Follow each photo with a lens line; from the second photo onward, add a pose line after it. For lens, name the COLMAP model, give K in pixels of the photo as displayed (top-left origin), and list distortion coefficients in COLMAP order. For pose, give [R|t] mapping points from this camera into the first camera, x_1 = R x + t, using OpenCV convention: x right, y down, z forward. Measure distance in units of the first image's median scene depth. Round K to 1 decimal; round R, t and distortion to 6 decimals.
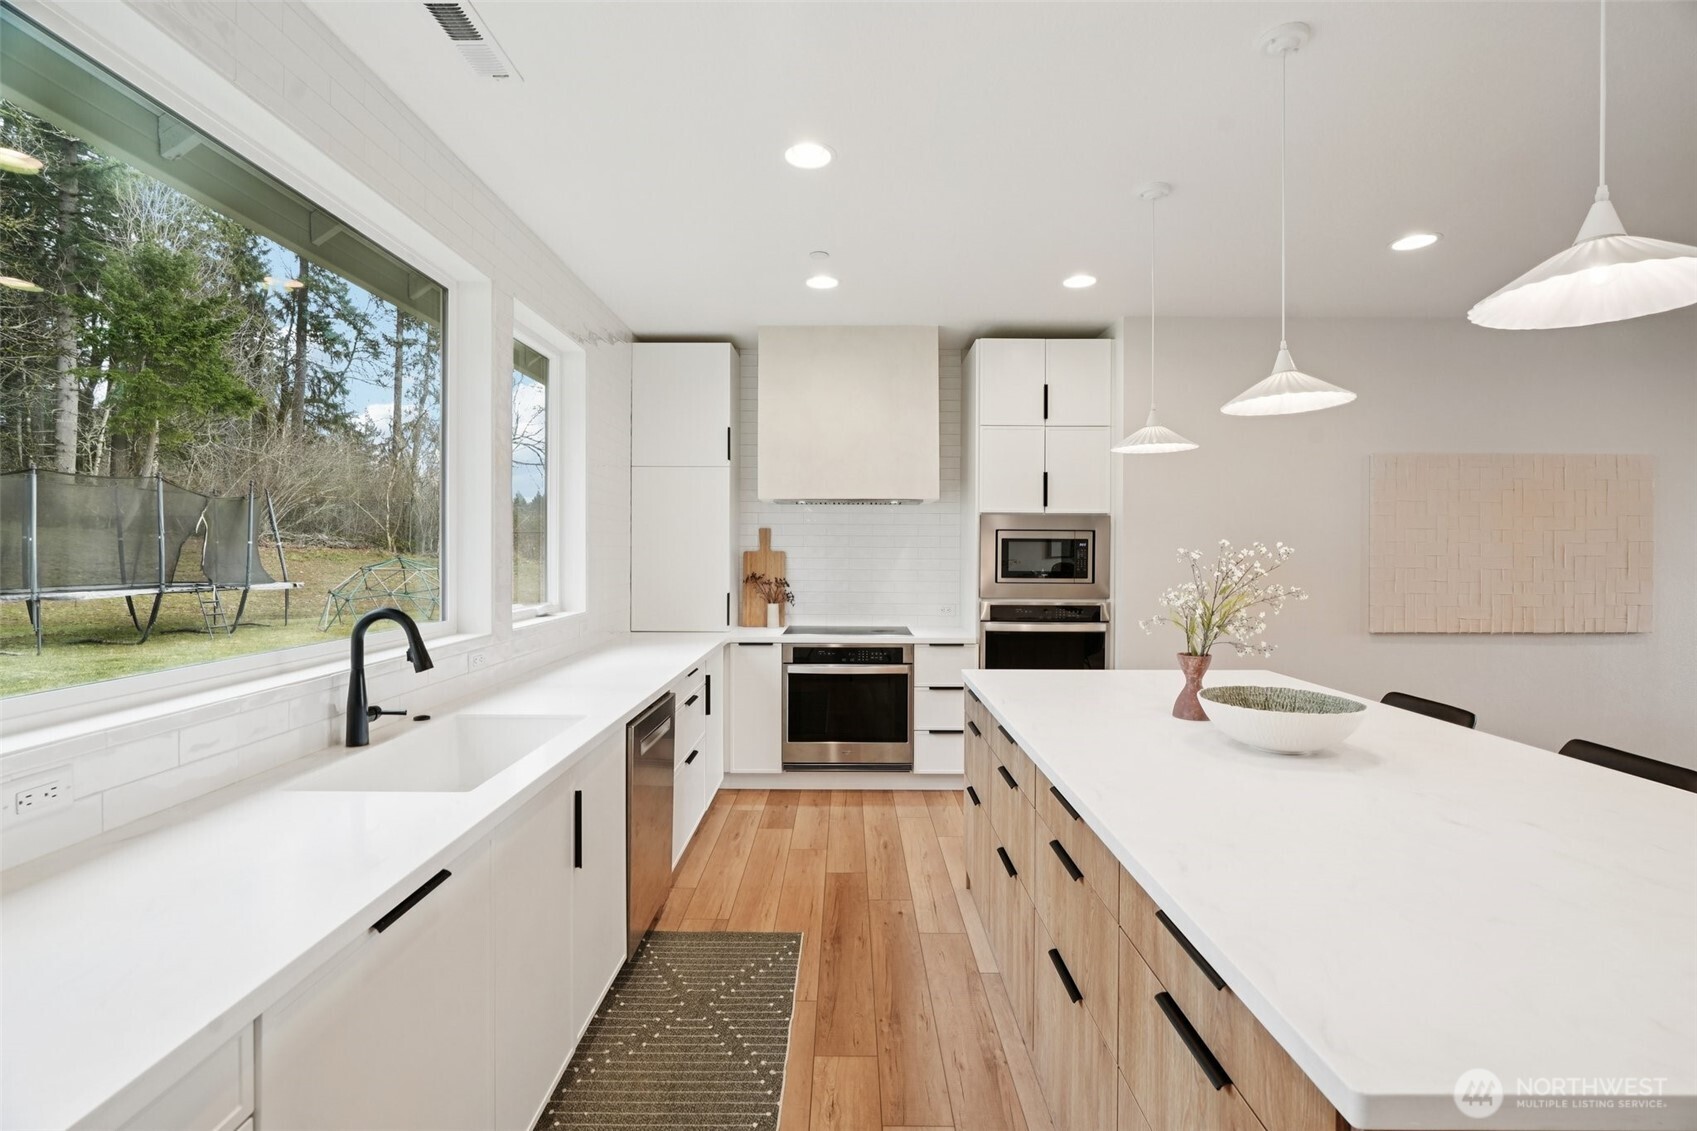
lens RADIAL K [[757.8, 0, 845.2], [0, 757.8, 556.4], [0, 0, 1]] dist [0.004321, 0.000163]
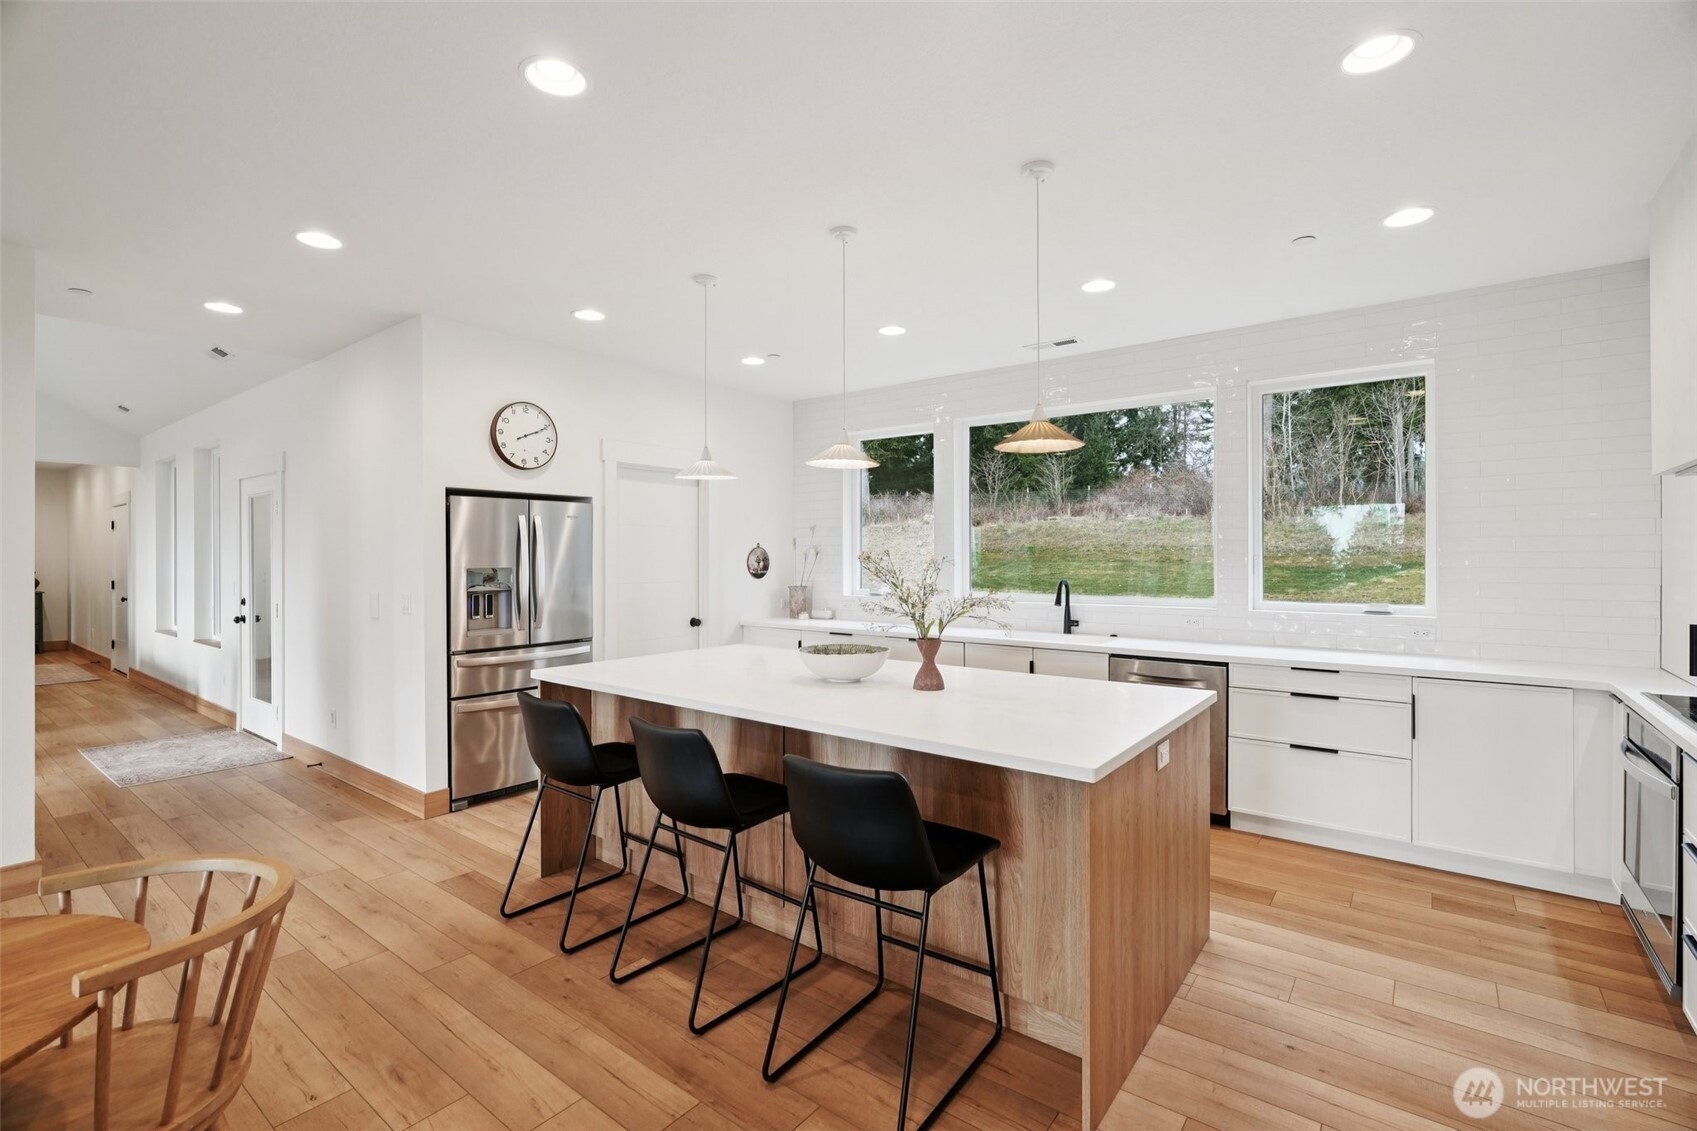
lens RADIAL K [[757.8, 0, 846.7], [0, 757.8, 560.3], [0, 0, 1]] dist [0.004321, 0.000163]
pose [[-0.605601, 0.001088, -0.795767, 0.883828], [-0.007093, 0.999952, 0.006764, -0.005700], [0.795737, 0.009741, -0.605565, 0.937532]]
